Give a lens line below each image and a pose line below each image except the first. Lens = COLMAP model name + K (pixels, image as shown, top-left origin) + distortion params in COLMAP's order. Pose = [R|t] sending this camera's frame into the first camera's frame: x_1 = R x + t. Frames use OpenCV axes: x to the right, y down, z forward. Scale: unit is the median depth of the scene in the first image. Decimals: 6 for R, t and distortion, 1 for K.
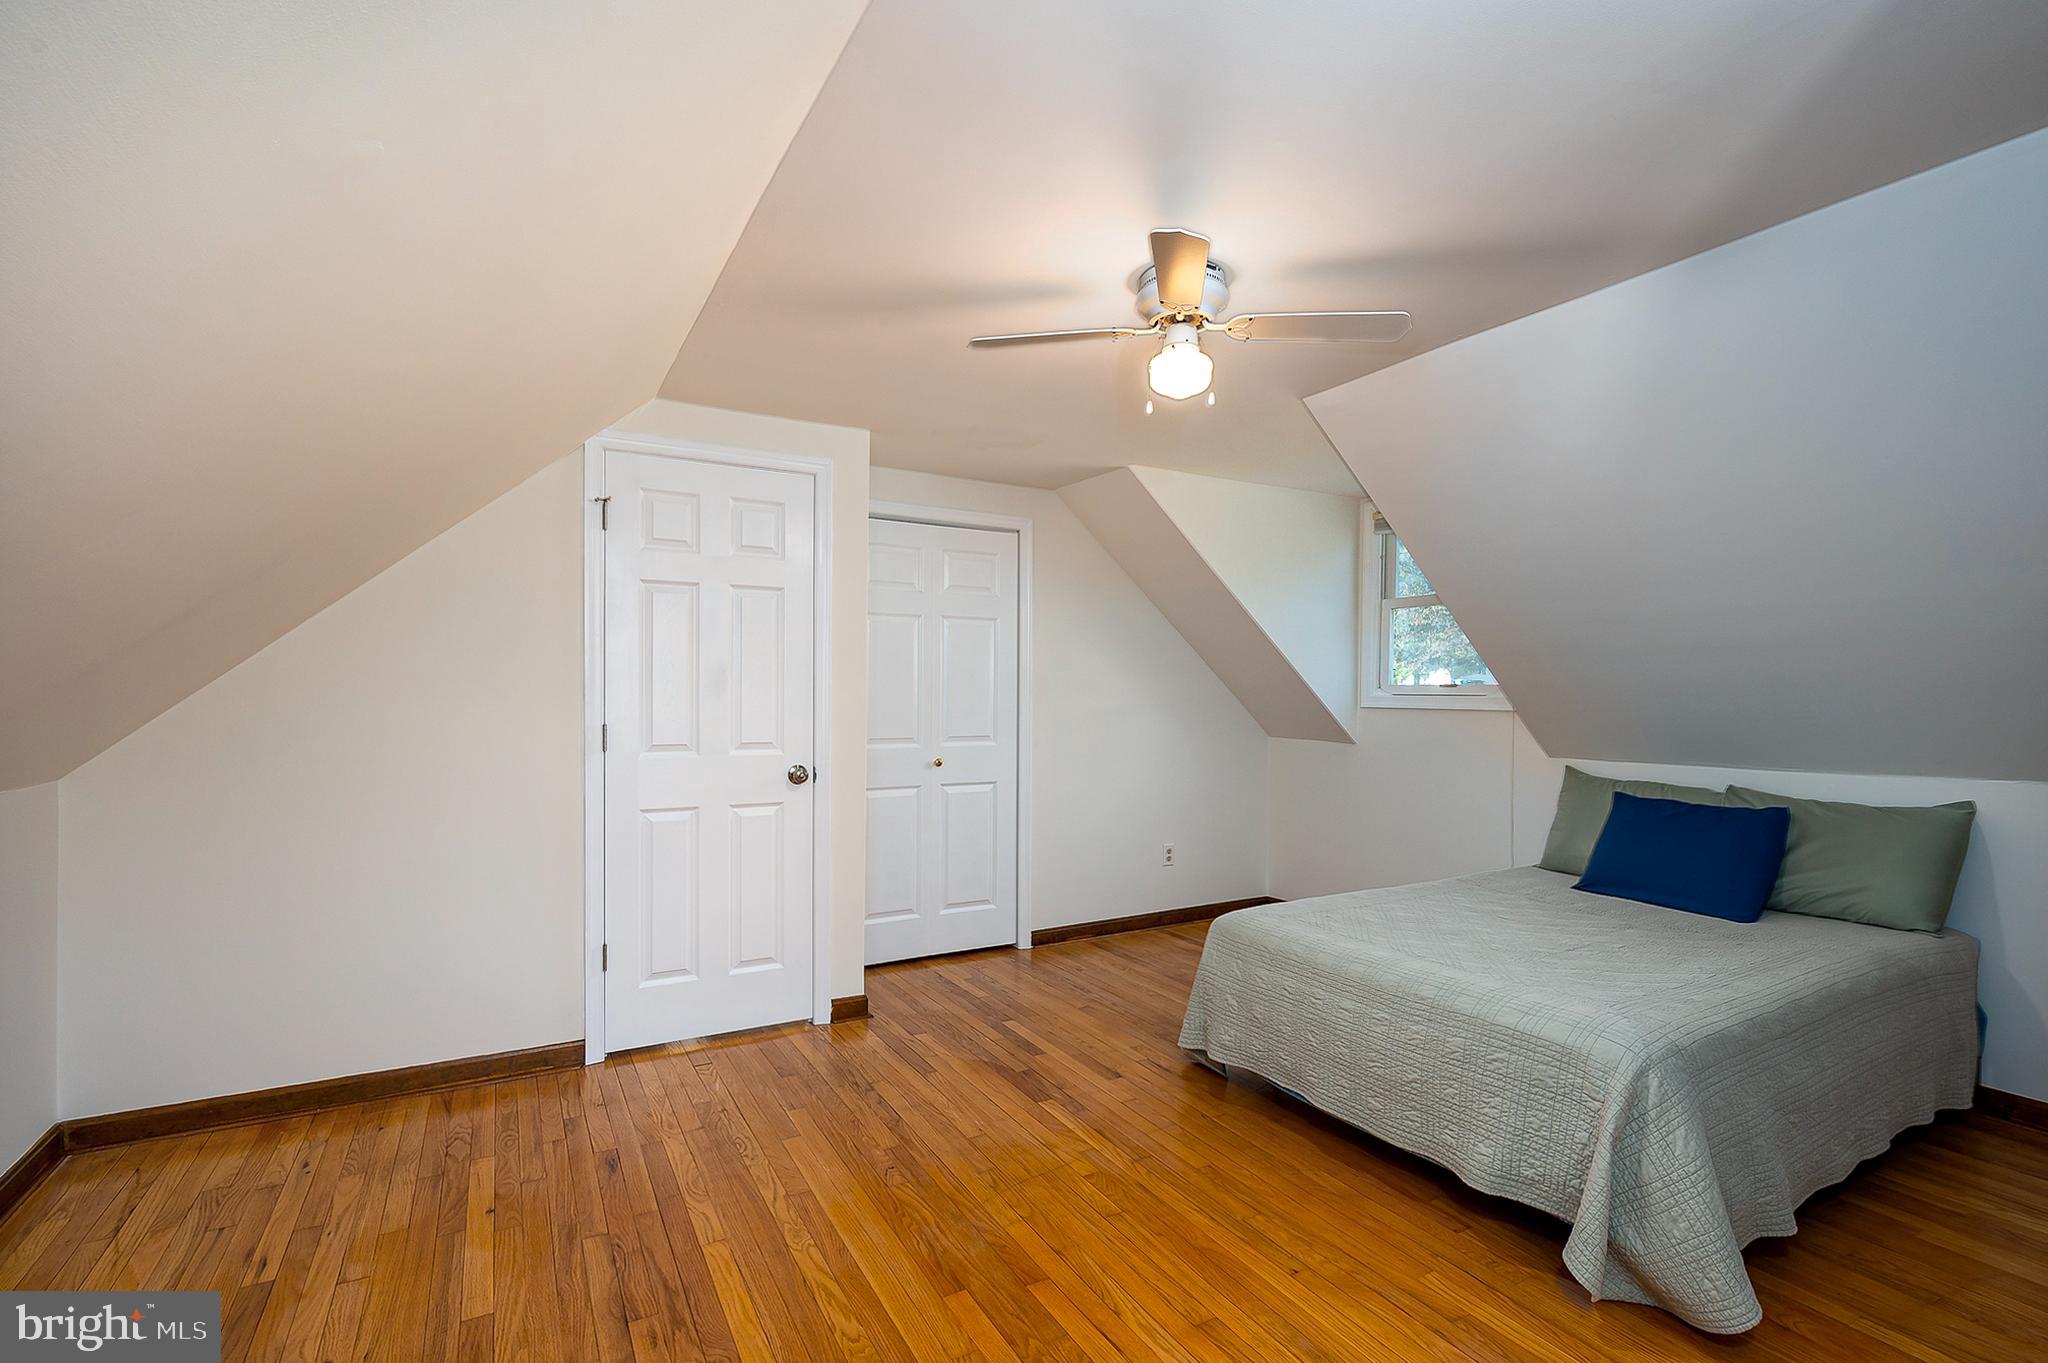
lens RADIAL K [[950.7, 0, 1024.0], [0, 950.7, 681.5], [0, 0, 1]] dist [-0.001320, -0.000371]
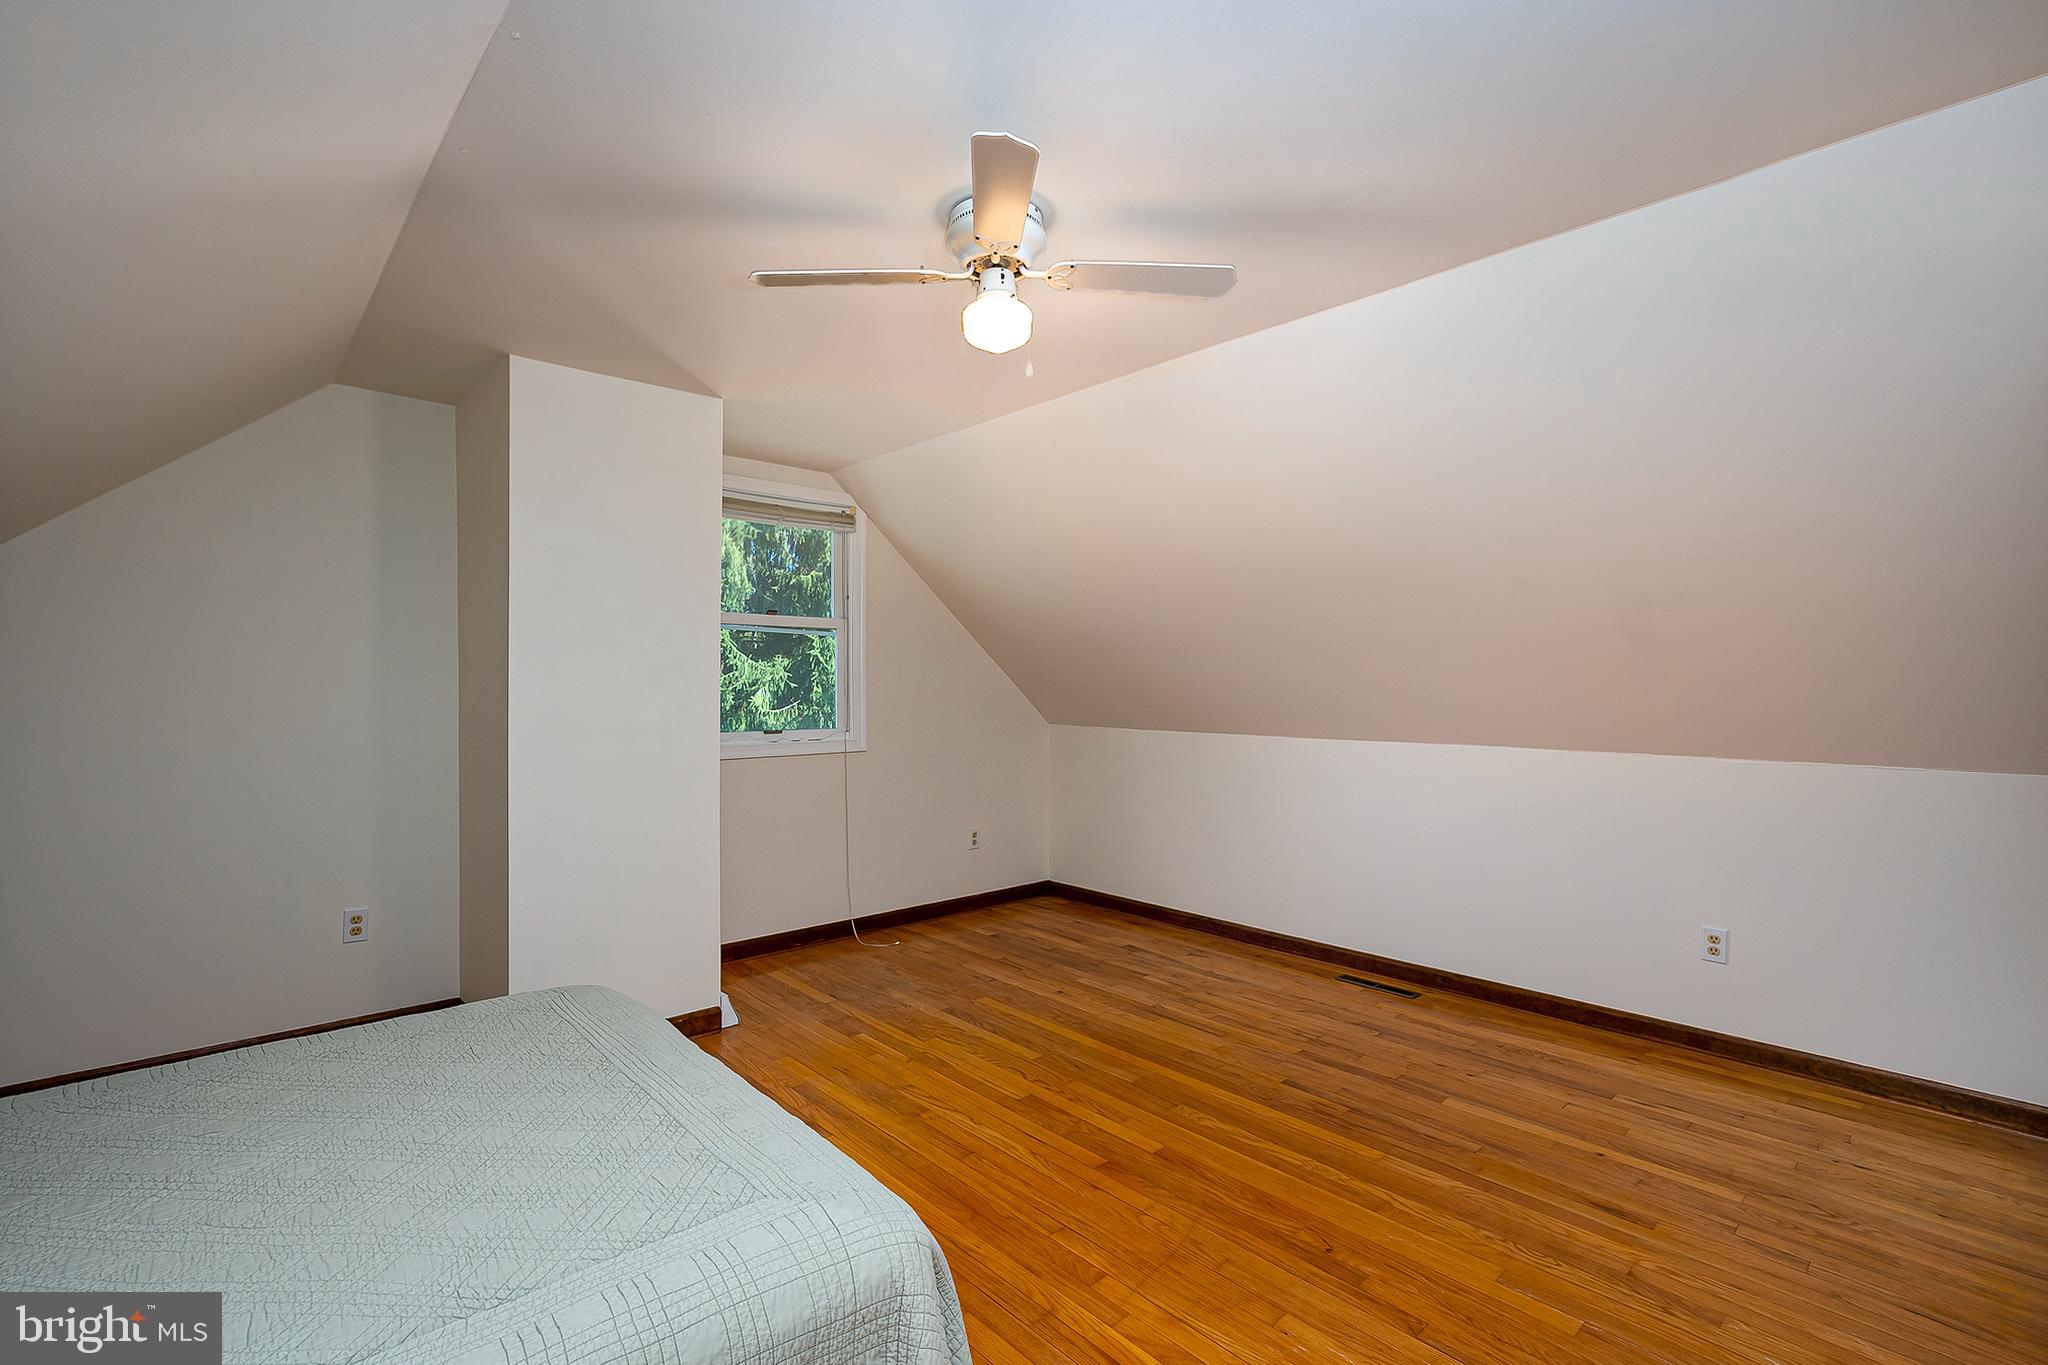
lens RADIAL K [[950.7, 0, 1024.0], [0, 950.7, 682.5], [0, 0, 1]] dist [-0.001320, -0.000371]
pose [[-0.975789, -0.007739, -0.218575, 0.335340], [-0.004930, 0.999898, -0.013398, 0.025247], [0.218657, -0.011996, -0.975728, 1.906636]]
